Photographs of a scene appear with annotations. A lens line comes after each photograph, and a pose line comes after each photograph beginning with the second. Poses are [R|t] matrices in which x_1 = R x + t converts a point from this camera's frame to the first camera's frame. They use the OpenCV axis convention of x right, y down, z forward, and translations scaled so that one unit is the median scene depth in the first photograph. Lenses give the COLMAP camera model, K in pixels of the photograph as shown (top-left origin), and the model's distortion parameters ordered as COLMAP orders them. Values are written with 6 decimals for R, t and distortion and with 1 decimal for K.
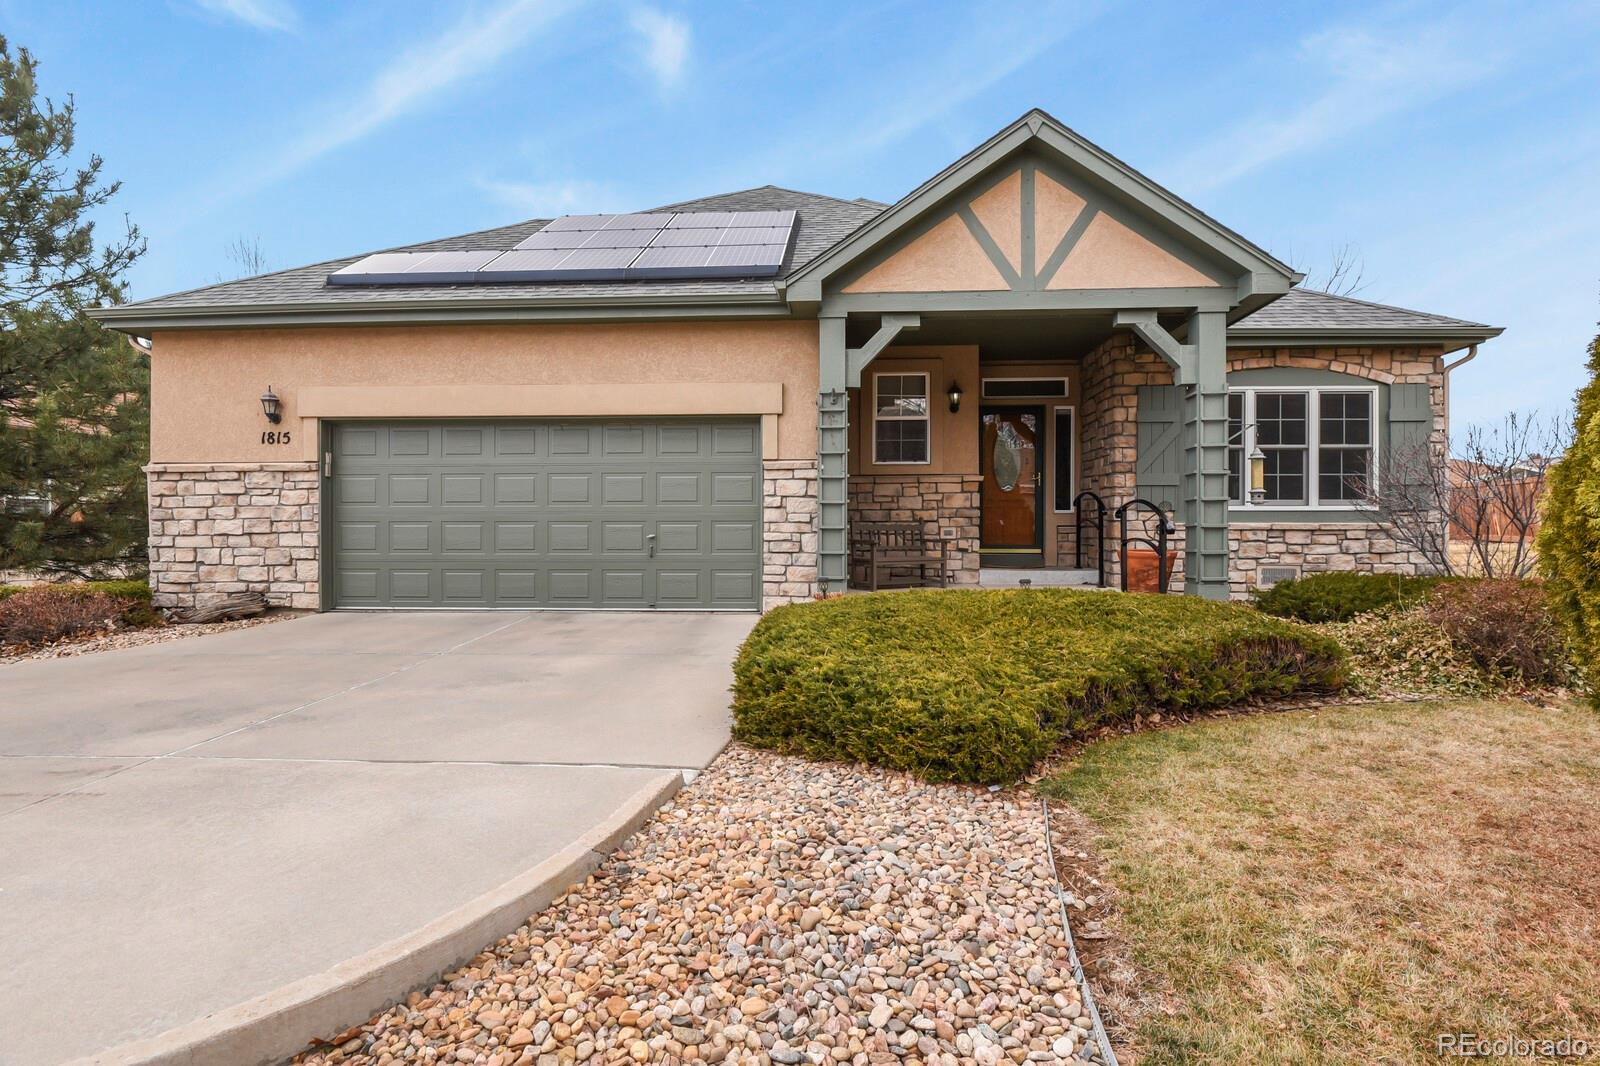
lens RADIAL K [[776.6, 0, 804.4], [0, 776.6, 539.9], [0, 0, 1]] dist [-0.006956, -0.005824]
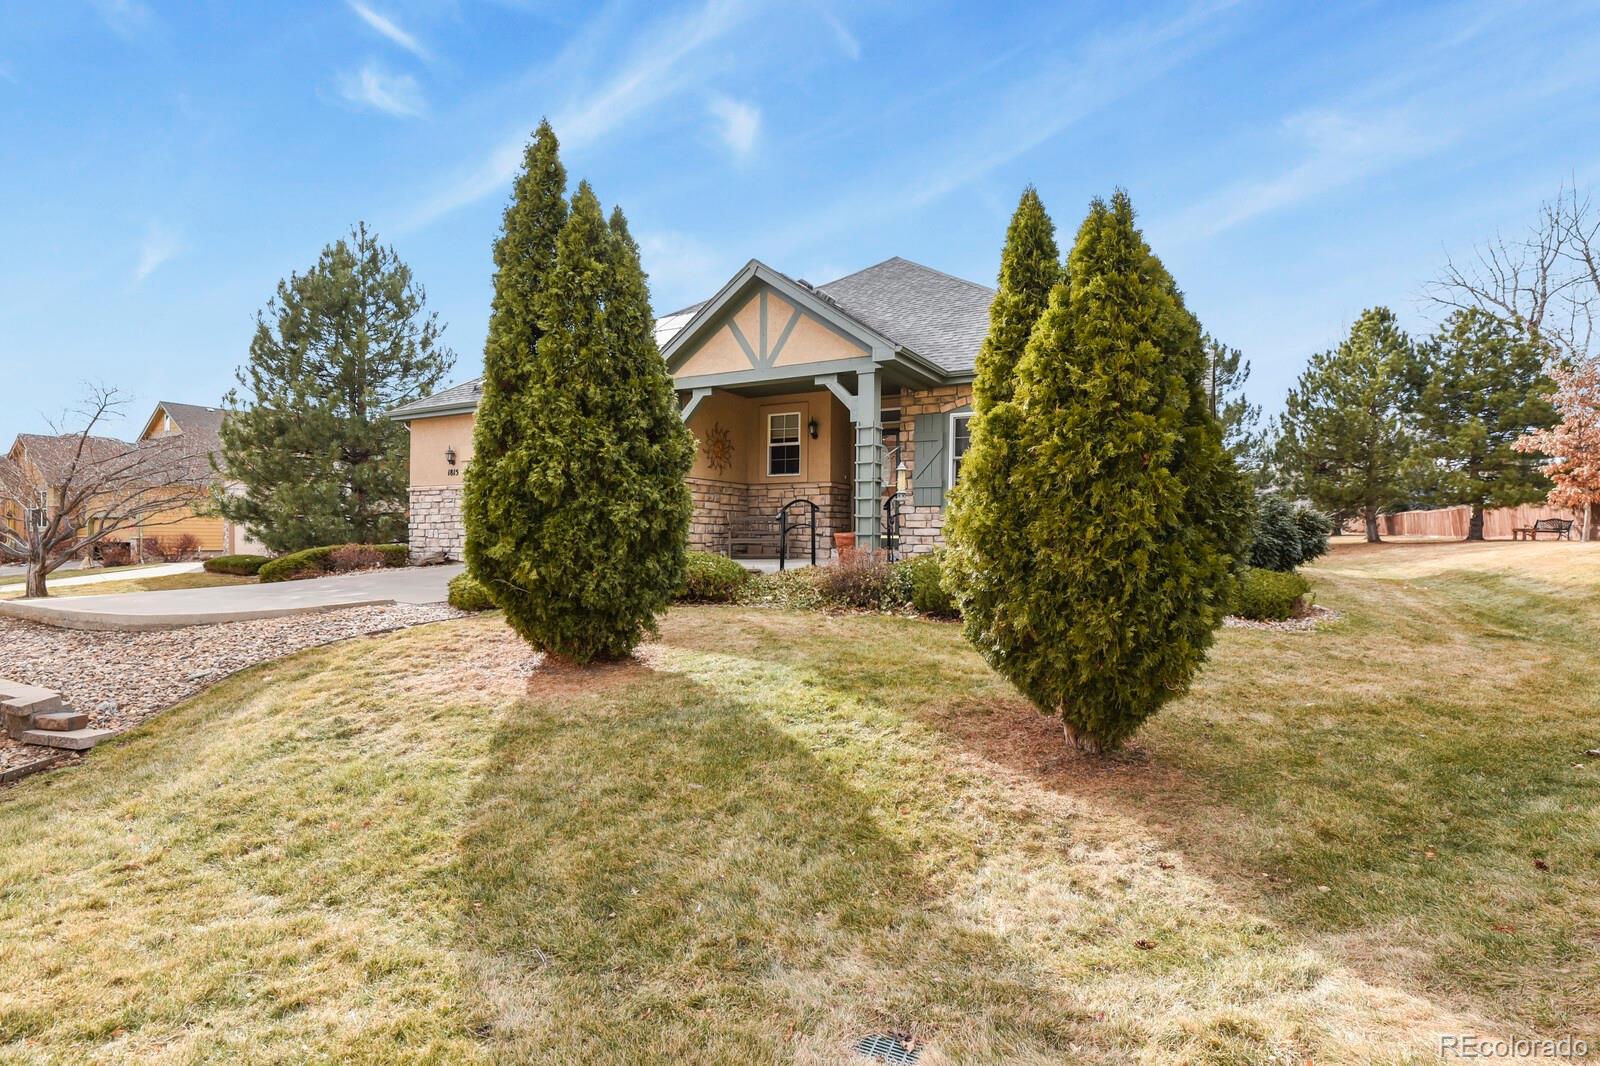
lens RADIAL K [[776.6, 0, 799.9], [0, 776.6, 534.9], [0, 0, 1]] dist [-0.006956, -0.005824]
pose [[0.896125, 0.008325, -0.443724, 0.947738], [-0.009464, 0.999955, -0.000354, 0.016438], [0.443701, 0.004517, 0.896164, -0.347054]]
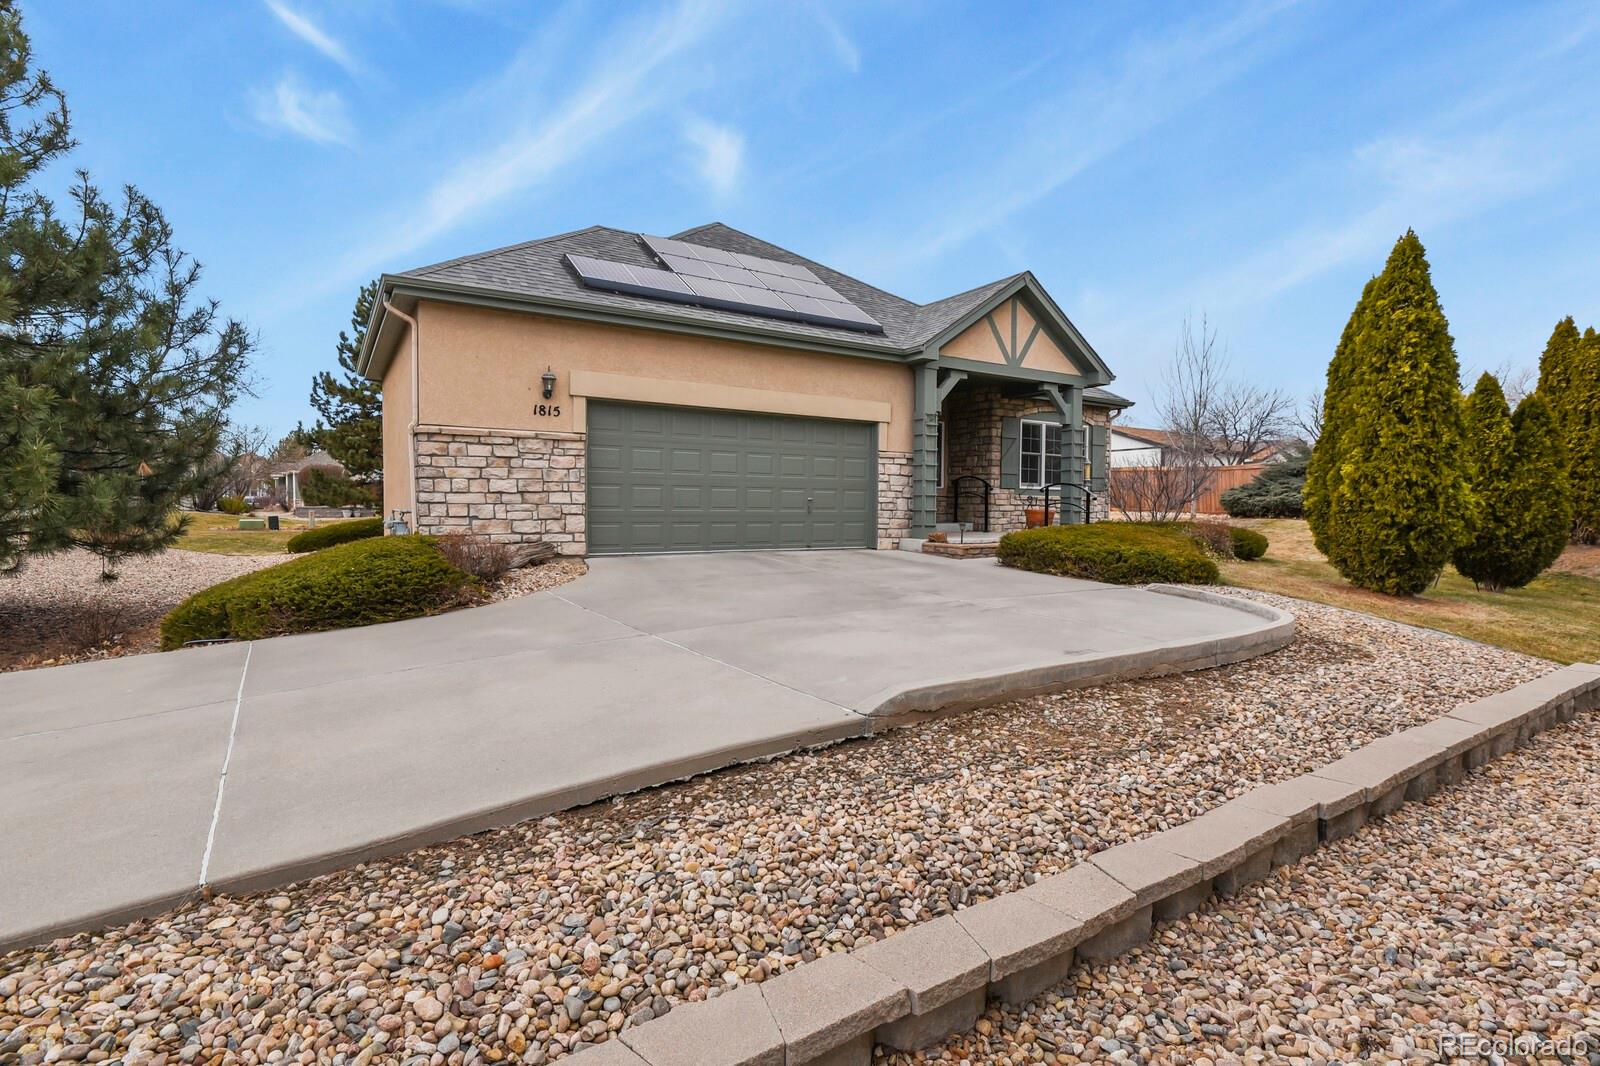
lens RADIAL K [[776.6, 0, 804.9], [0, 776.6, 530.0], [0, 0, 1]] dist [-0.006956, -0.005824]
pose [[0.814724, -0.010104, 0.579761, -1.048507], [-0.003628, 0.999740, 0.022522, 0.021186], [-0.579838, -0.020453, 0.814475, -0.189609]]
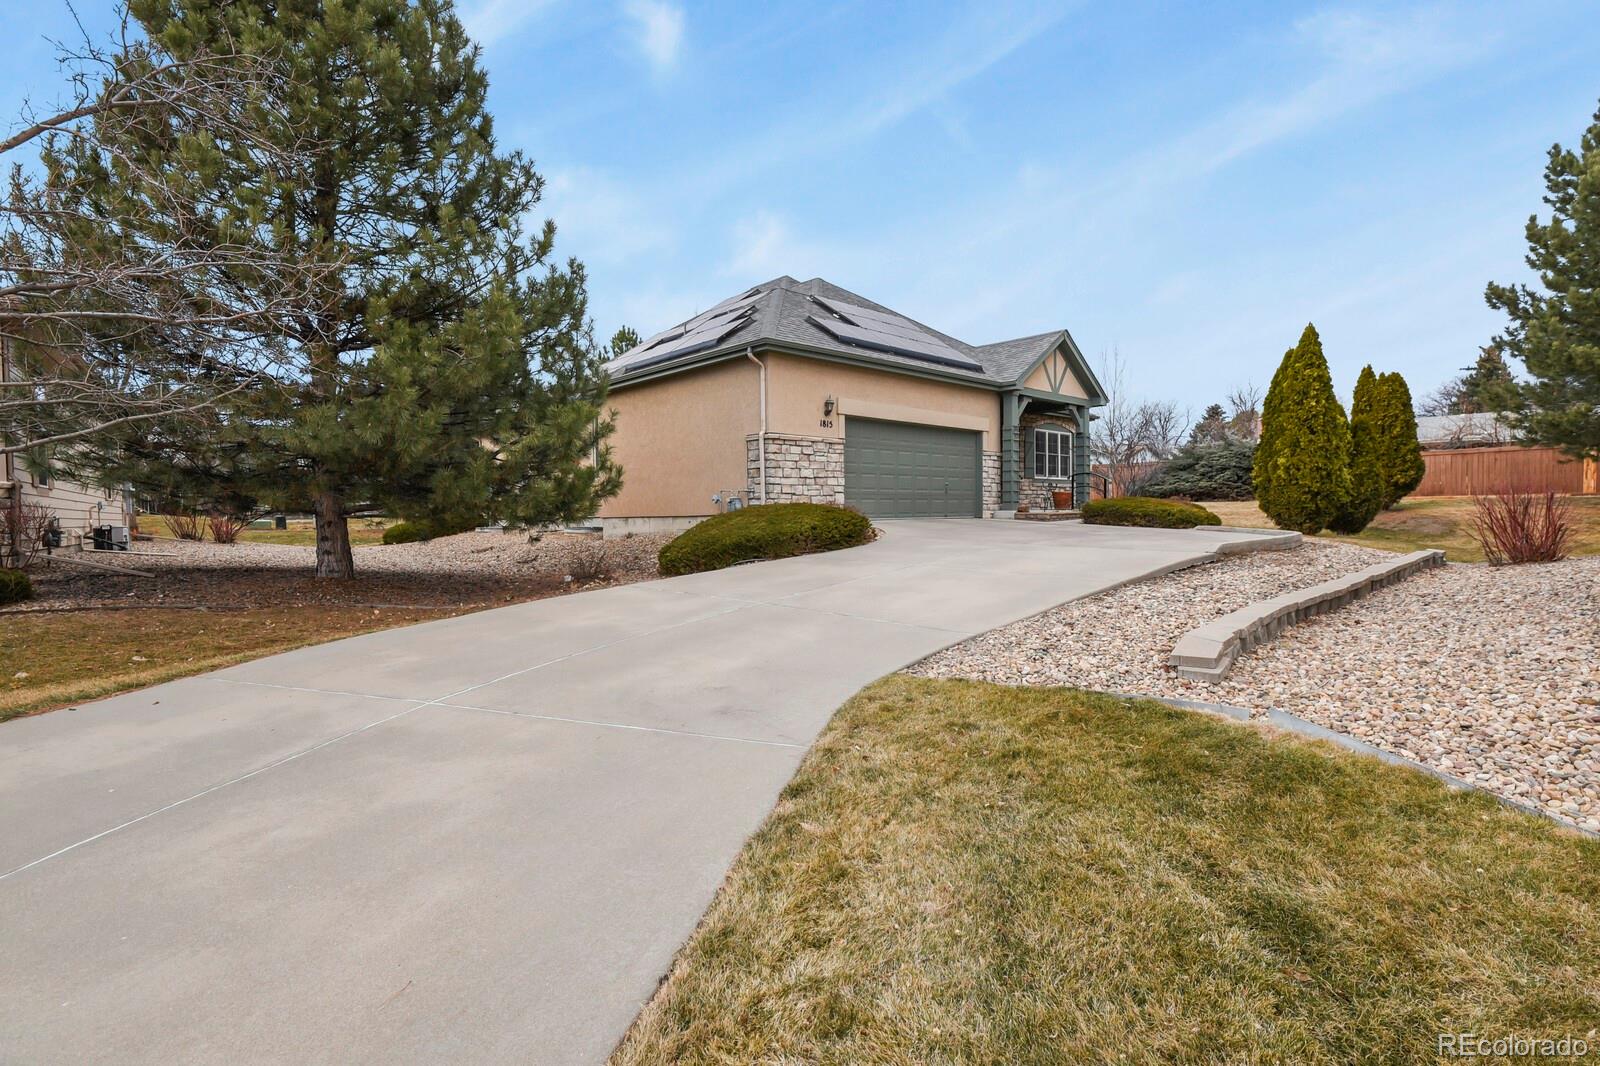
lens RADIAL K [[776.6, 0, 807.8], [0, 776.6, 529.3], [0, 0, 1]] dist [-0.006956, -0.005824]
pose [[0.684181, -0.022935, 0.728951, -2.017511], [0.013549, 0.999733, 0.018738, 0.076242], [-0.729186, -0.002943, 0.684309, -0.190082]]
